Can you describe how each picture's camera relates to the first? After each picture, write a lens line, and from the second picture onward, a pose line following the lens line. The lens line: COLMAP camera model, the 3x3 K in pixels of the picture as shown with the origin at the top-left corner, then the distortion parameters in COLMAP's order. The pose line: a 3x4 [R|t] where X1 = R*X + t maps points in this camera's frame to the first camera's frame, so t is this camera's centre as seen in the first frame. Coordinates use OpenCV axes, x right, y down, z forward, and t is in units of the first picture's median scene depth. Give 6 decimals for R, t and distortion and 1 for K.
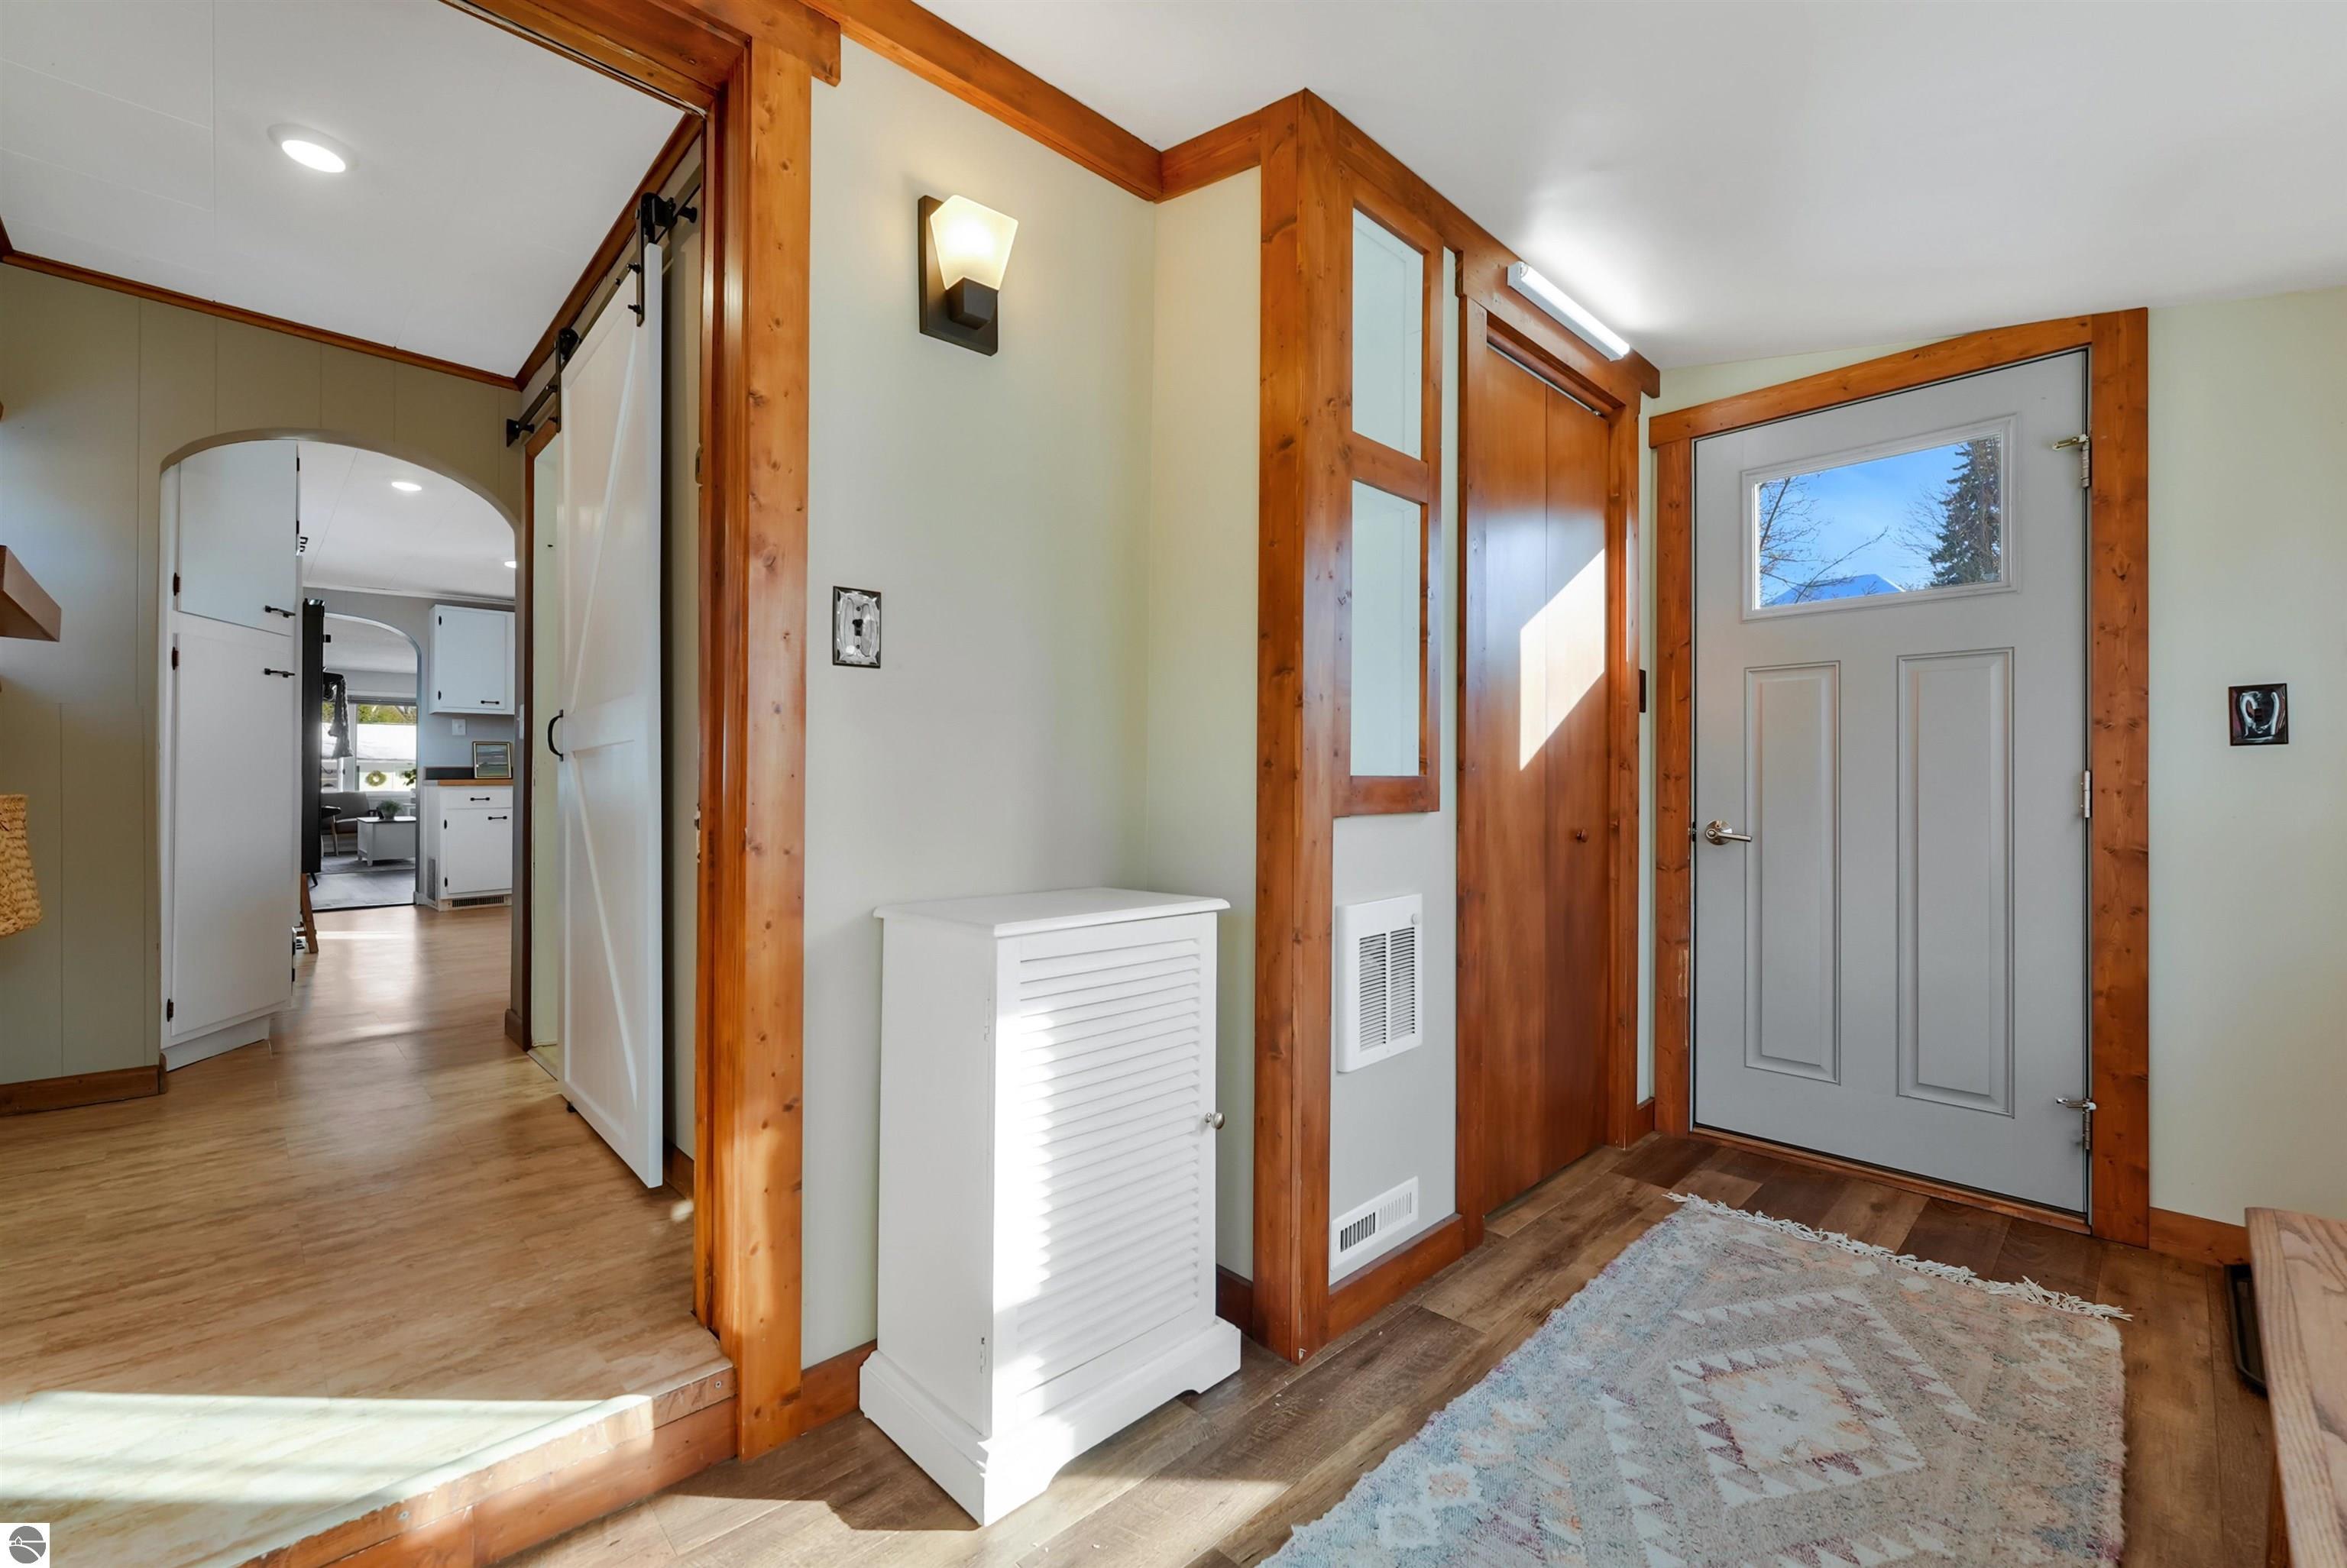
lens RADIAL K [[960.6, 0, 1178.2], [0, 960.6, 784.2], [0, 0, 1]] dist [-0.001062, 0.001711]
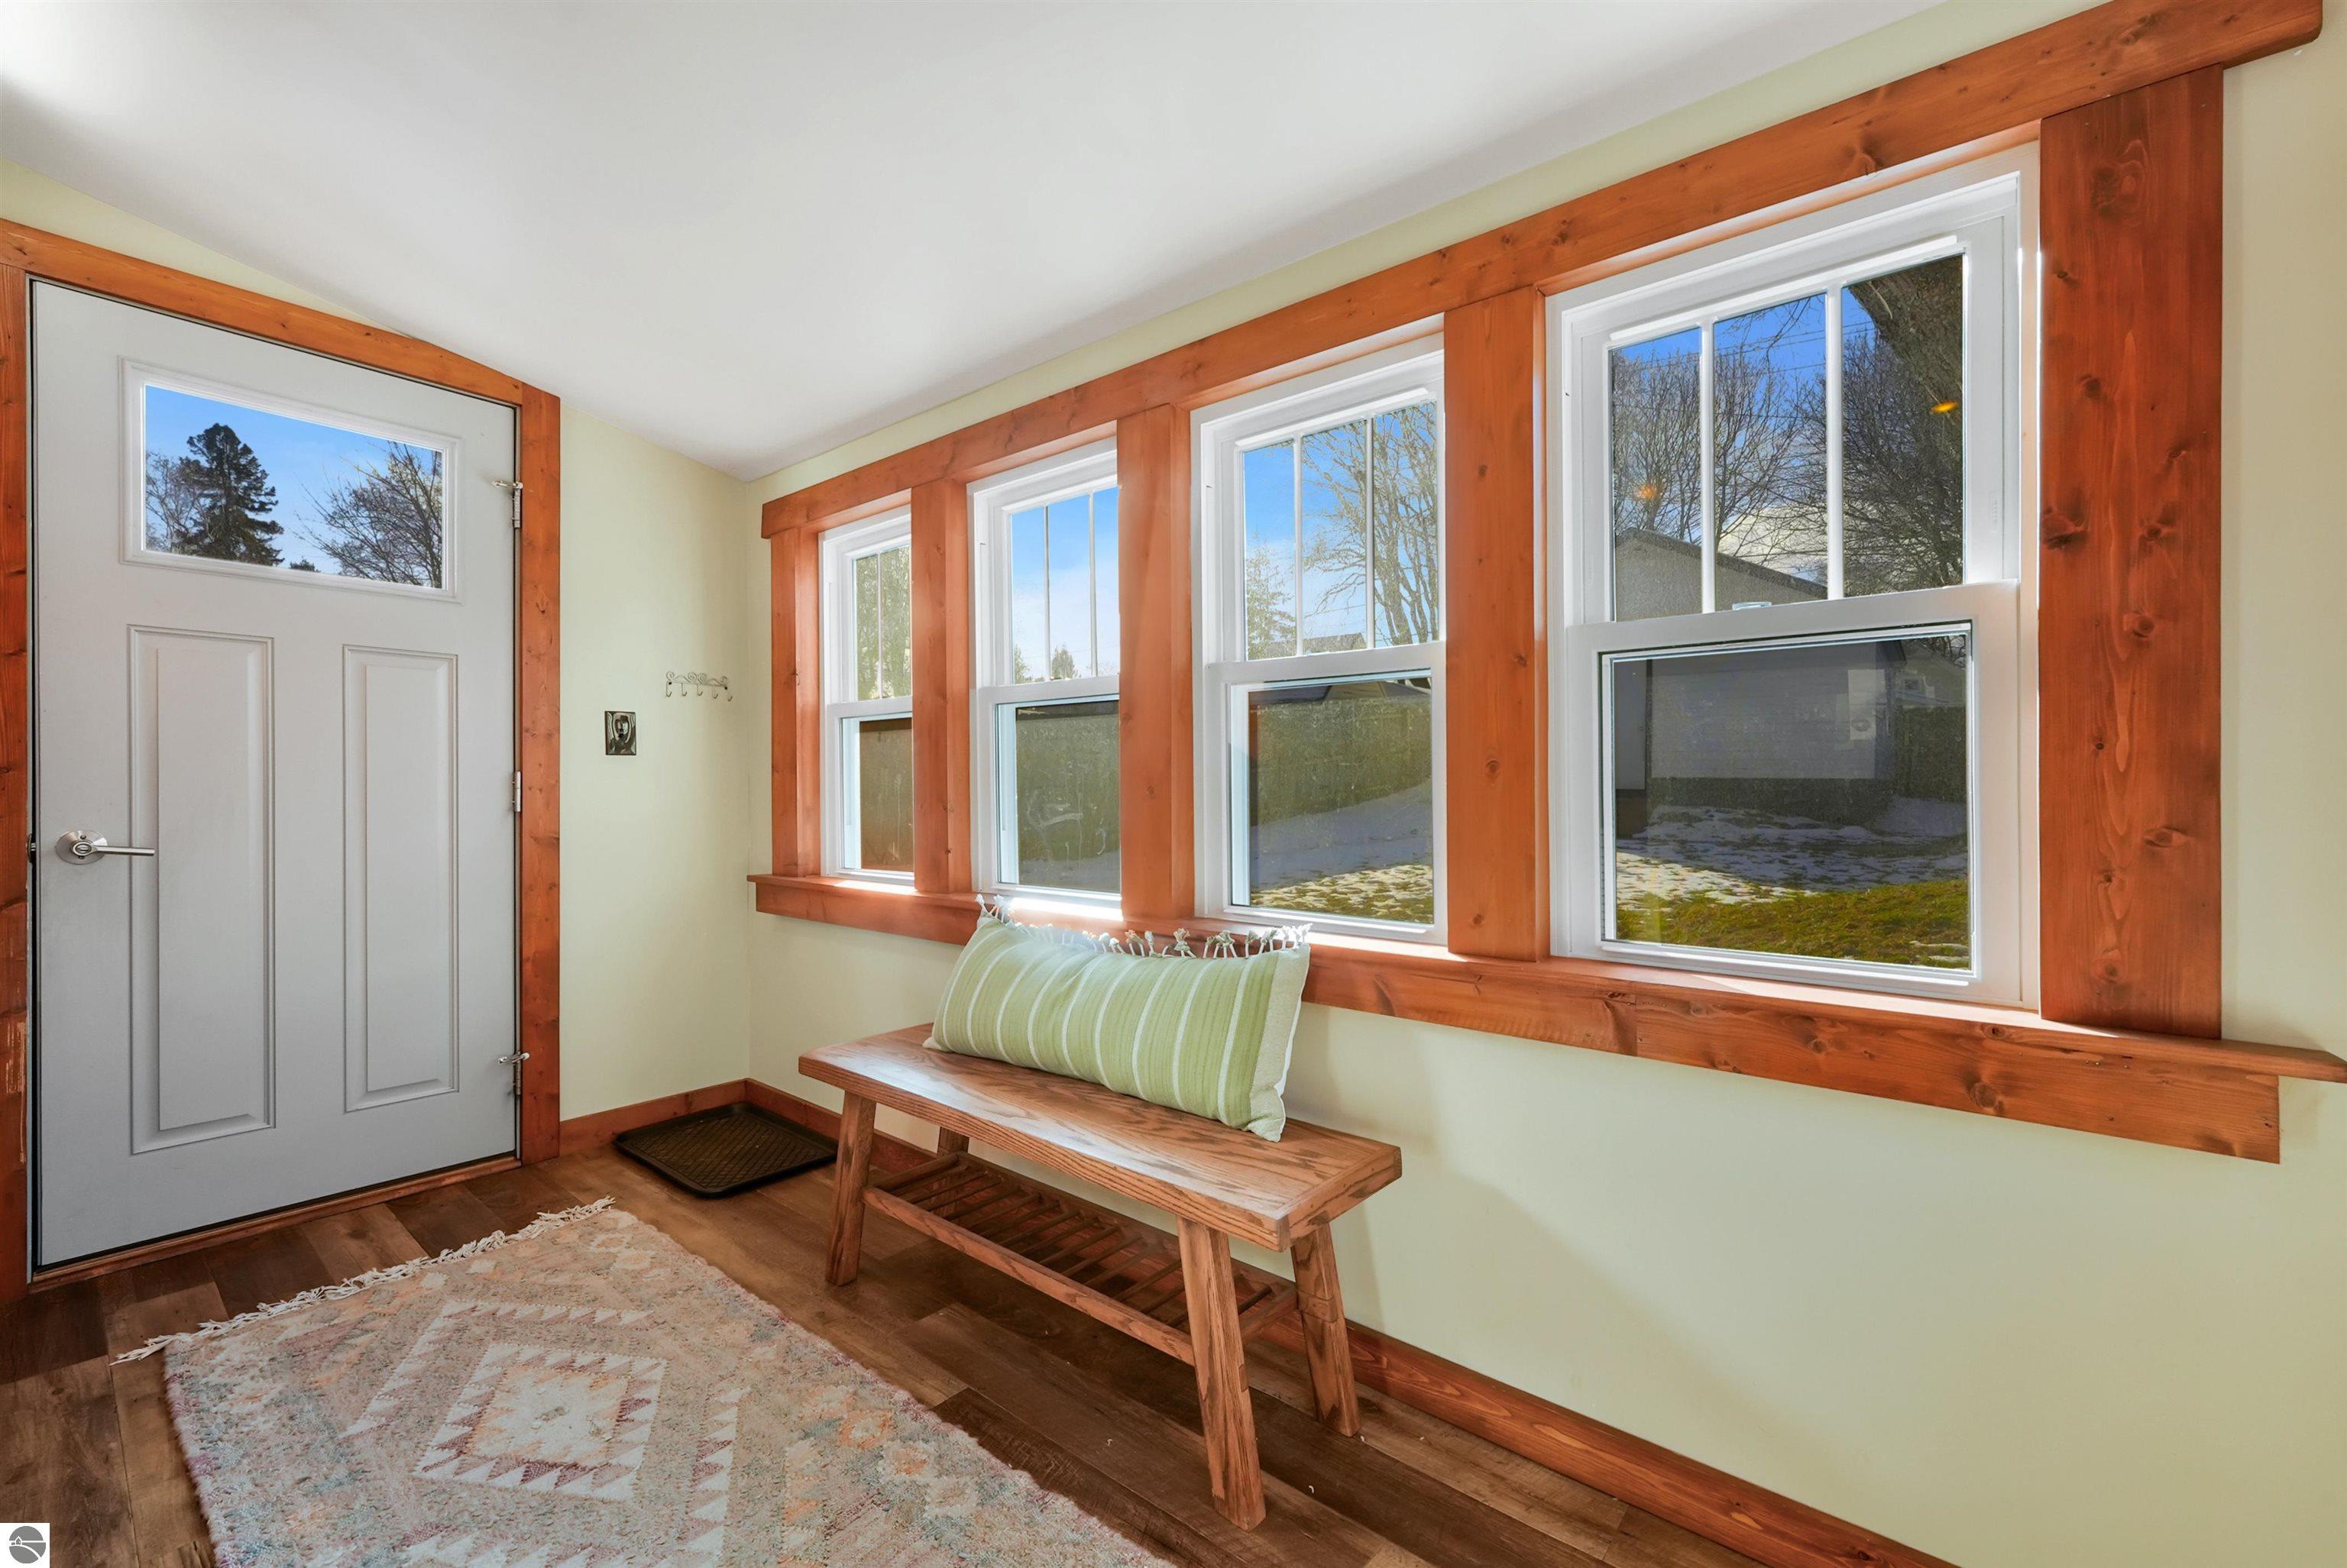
lens RADIAL K [[960.6, 0, 1170.3], [0, 960.6, 790.9], [0, 0, 1]] dist [-0.001062, 0.001711]
pose [[-0.098743, -0.004500, 0.995103, -0.327829], [-0.009723, 0.999946, 0.003557, -0.002497], [-0.995065, -0.009324, -0.098781, 0.363588]]
